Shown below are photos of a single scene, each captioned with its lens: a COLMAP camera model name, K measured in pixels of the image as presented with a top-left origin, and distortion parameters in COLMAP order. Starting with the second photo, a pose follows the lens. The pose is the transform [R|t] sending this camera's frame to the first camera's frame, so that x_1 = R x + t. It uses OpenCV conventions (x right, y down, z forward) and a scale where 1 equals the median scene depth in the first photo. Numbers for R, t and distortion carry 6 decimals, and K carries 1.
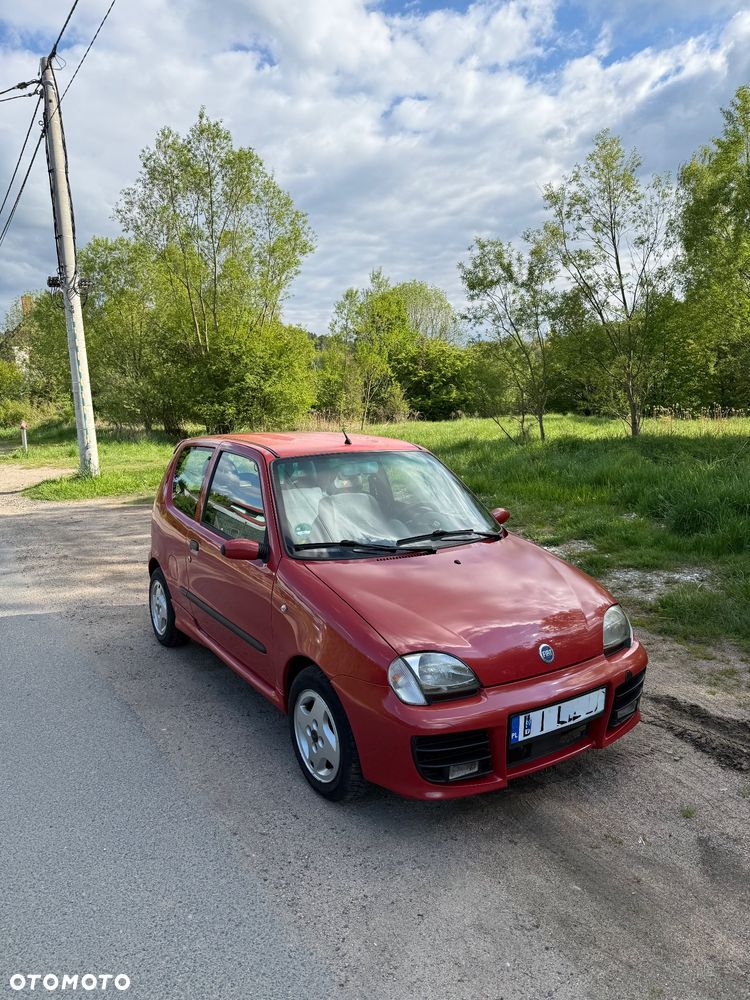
lens RADIAL K [[733.1, 0, 291.1], [0, 733.1, 463.1], [0, 0, 1]] dist [0.116321, -0.187490]
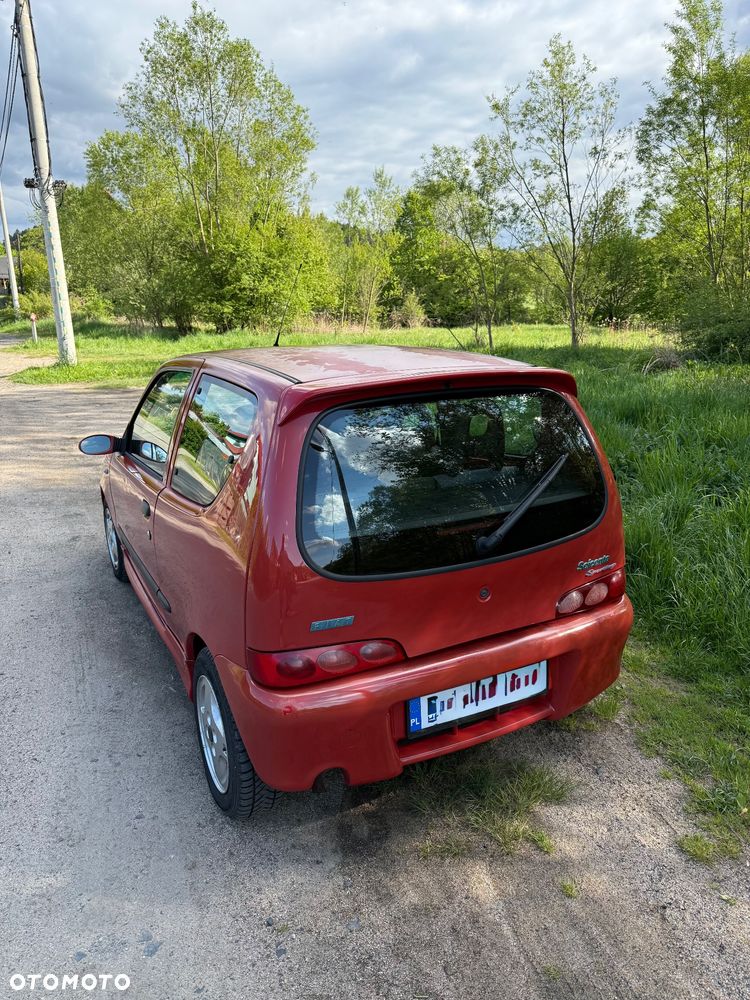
lens RADIAL K [[767.5, 0, 359.4], [0, 767.5, 528.5], [0, 0, 1]] dist [0.031788, -0.053070]
pose [[0.996384, 0.050552, -0.068295, 0.197087], [-0.035820, 0.978754, 0.201887, 0.006326], [0.077050, -0.198710, 0.977025, -0.131841]]
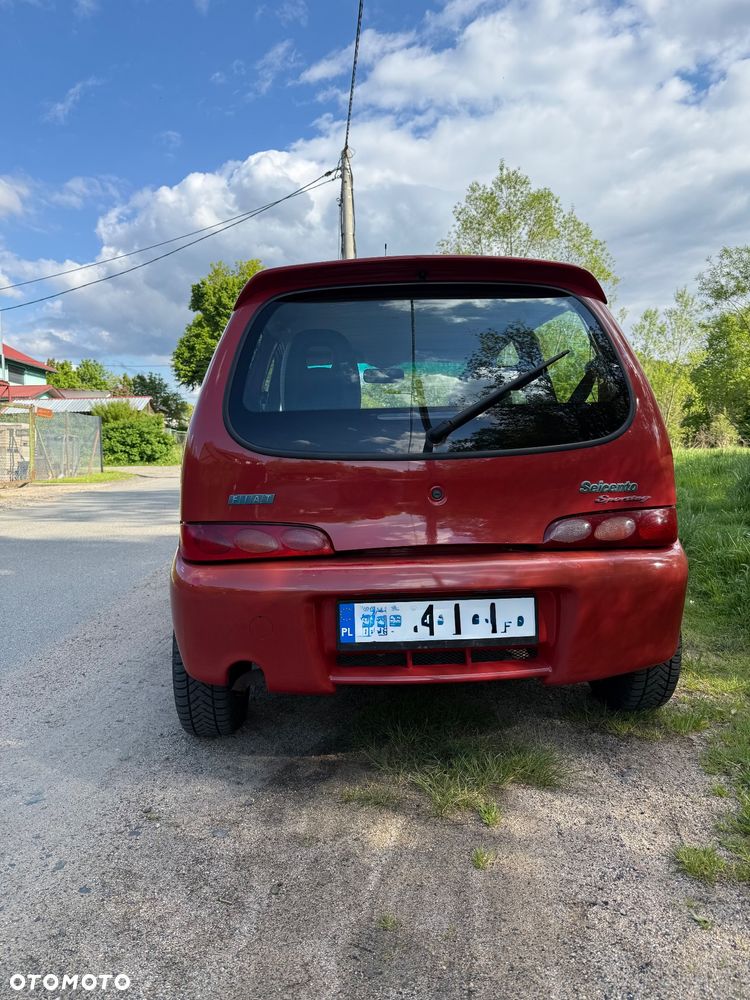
lens RADIAL K [[756.7, 0, 338.1], [0, 756.7, 504.2], [0, 0, 1]] dist [0.000904, 0.001384]
pose [[0.858198, 0.062269, -0.509528, 0.273353], [-0.070459, 0.997509, 0.003232, 0.057787], [0.508460, 0.033127, 0.860448, -0.101297]]
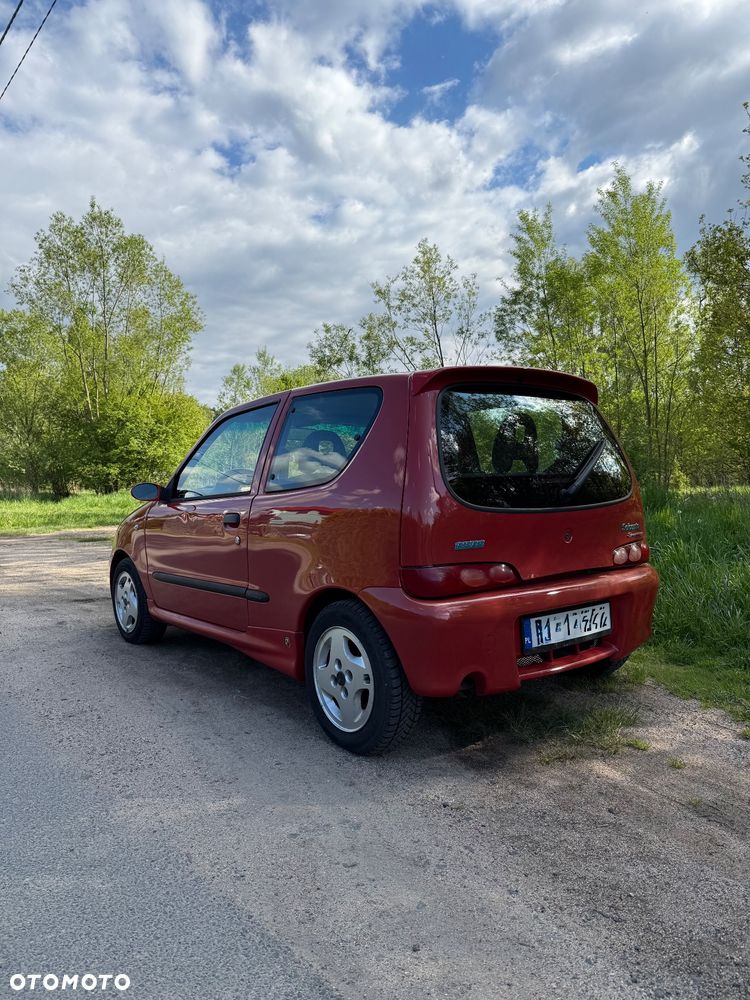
lens RADIAL K [[793.1, 0, 375.0], [0, 793.1, 500.0], [0, 0, 1]] dist [0.037433, -0.062277]
pose [[0.990593, 0.013095, 0.136215, 0.130934], [-0.001719, 0.996523, -0.083302, 0.062986], [-0.136832, 0.082284, 0.987171, -0.176865]]
